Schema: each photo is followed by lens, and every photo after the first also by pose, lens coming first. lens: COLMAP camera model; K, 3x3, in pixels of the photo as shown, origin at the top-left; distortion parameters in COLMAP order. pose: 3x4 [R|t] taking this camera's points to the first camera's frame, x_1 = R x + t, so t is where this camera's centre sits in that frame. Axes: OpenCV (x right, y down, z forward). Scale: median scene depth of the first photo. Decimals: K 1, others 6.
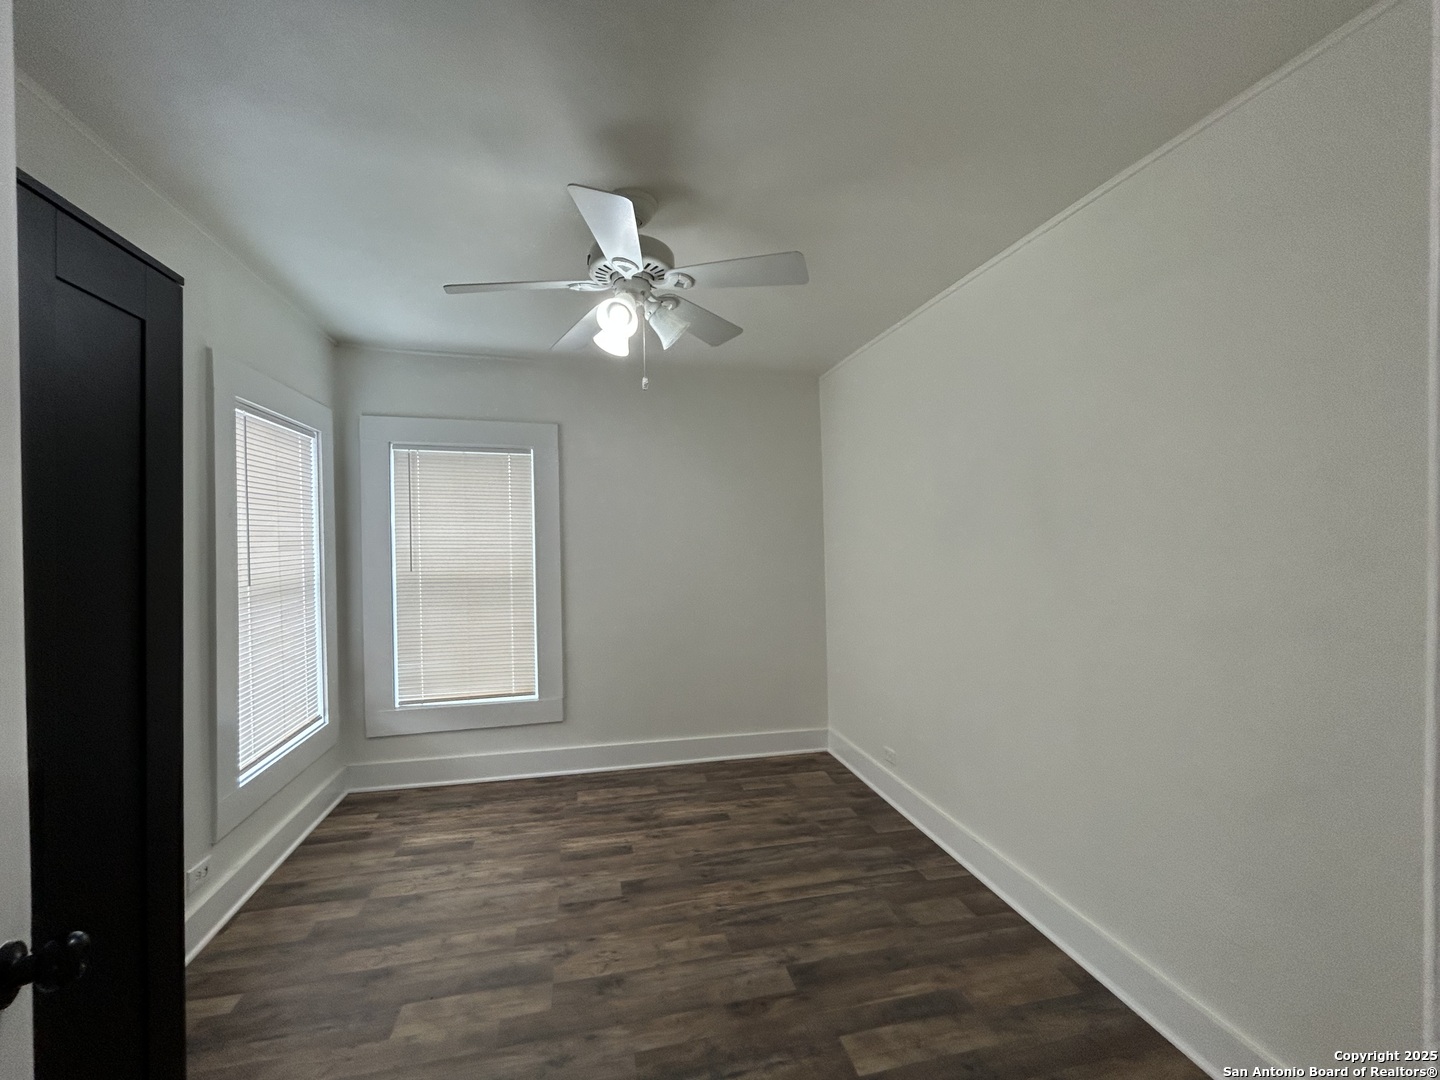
lens RADIAL K [[586.5, 0, 717.5], [0, 586.5, 540.9], [0, 0, 1]] dist [0.001525, 0.000300]
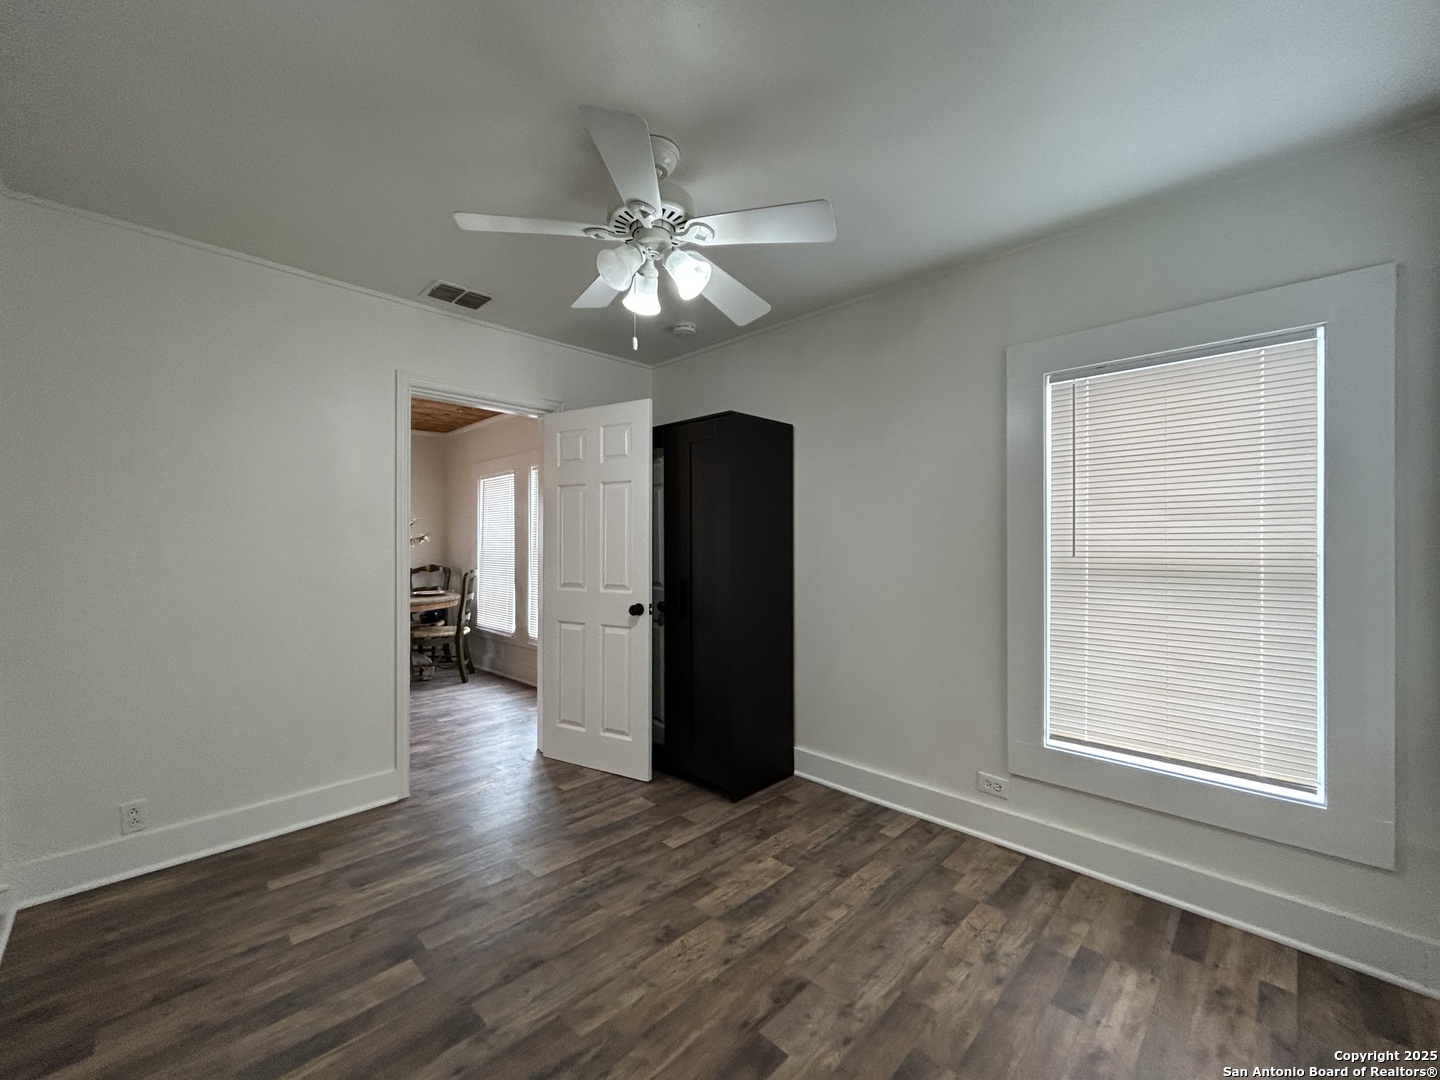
lens RADIAL K [[586.5, 0, 721.4], [0, 586.5, 541.4], [0, 0, 1]] dist [0.001525, 0.000300]
pose [[-0.844292, 0.005033, -0.535859, 0.246389], [0.004552, 0.999987, 0.002220, 0.050195], [0.535864, -0.000565, -0.844304, 1.670440]]
